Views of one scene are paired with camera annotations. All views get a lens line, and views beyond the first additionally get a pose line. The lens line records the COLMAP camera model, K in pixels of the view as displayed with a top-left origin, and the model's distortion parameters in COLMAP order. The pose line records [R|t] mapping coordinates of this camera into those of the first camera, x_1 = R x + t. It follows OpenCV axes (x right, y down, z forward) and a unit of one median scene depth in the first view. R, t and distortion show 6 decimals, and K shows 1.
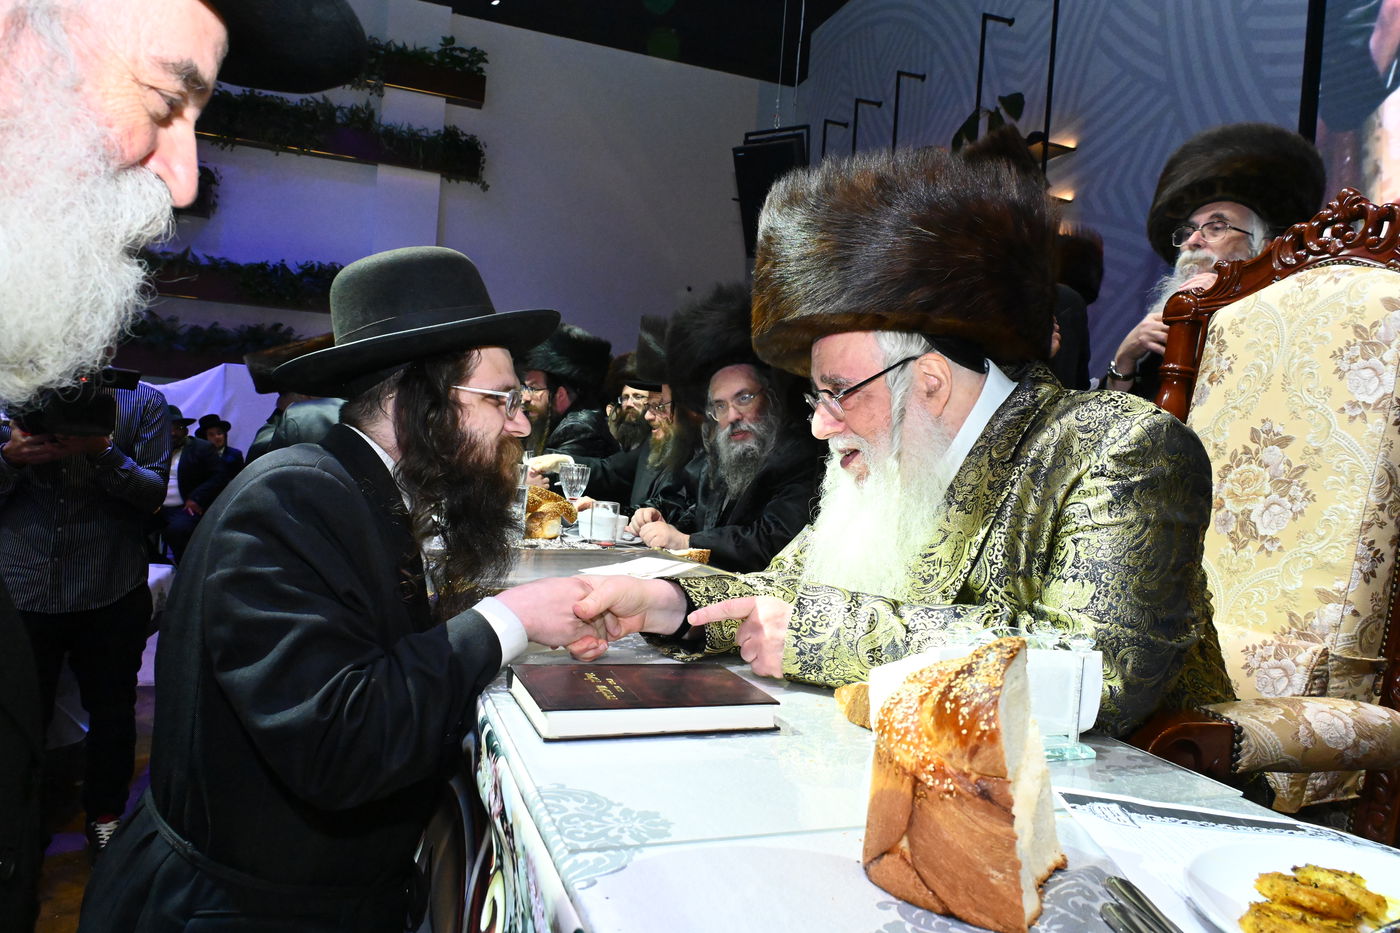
lens RADIAL K [[911.8, 0, 700.1], [0, 911.8, 468.4], [0, 0, 1]] dist [0.000281, -0.006774]
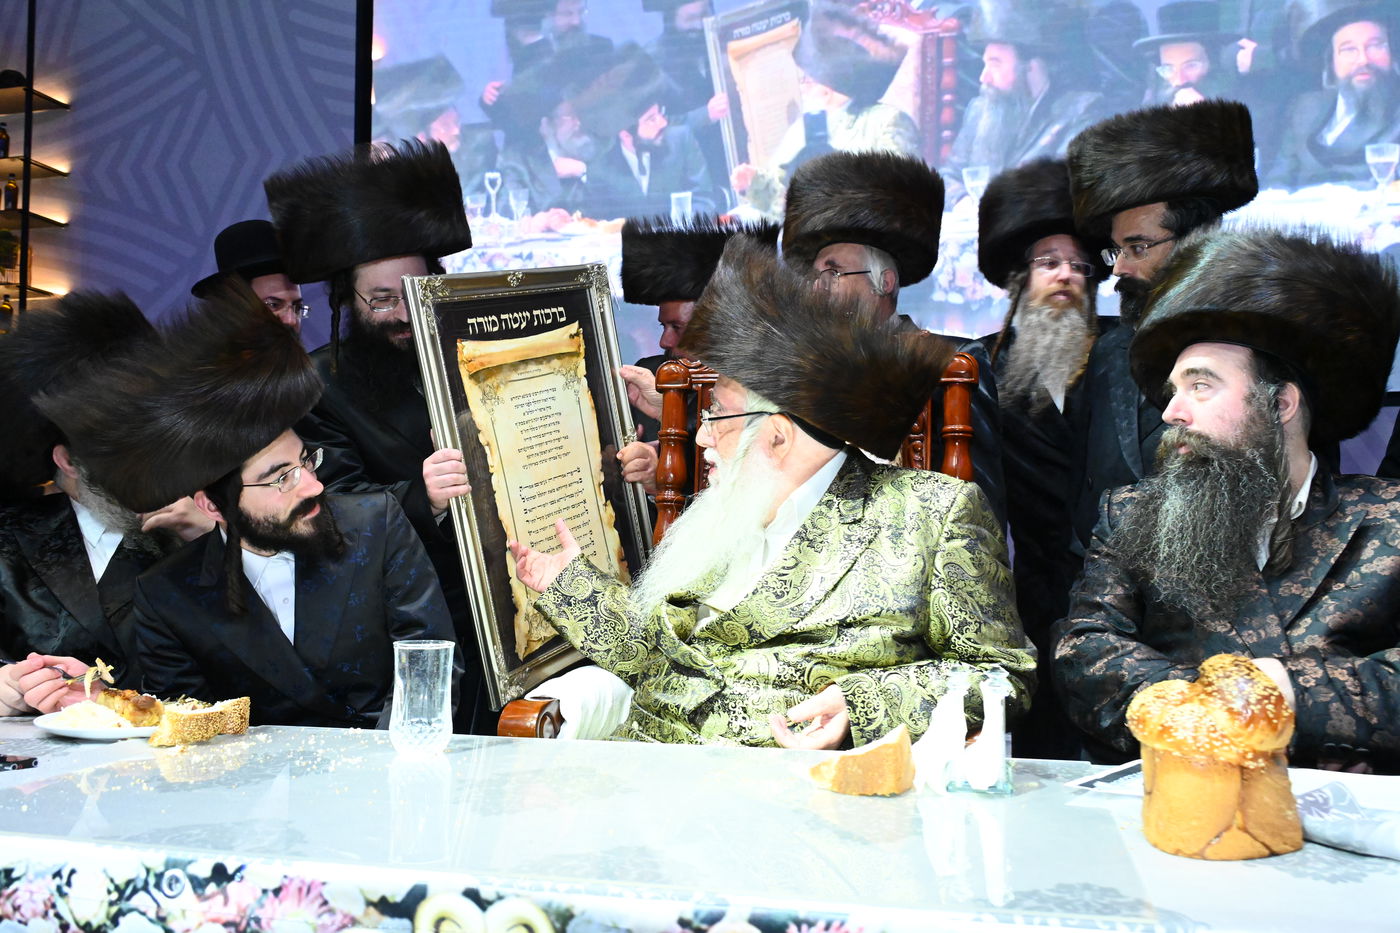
lens RADIAL K [[1208.3, 0, 700.0], [0, 1208.3, 466.5], [0, 0, 1]] dist [-0.046950, 0.003305]
pose [[0.499707, -0.031449, 0.865623, -0.200432], [0.068155, 0.997670, -0.003099, -0.019005], [-0.863509, 0.060545, 0.500686, 0.091541]]
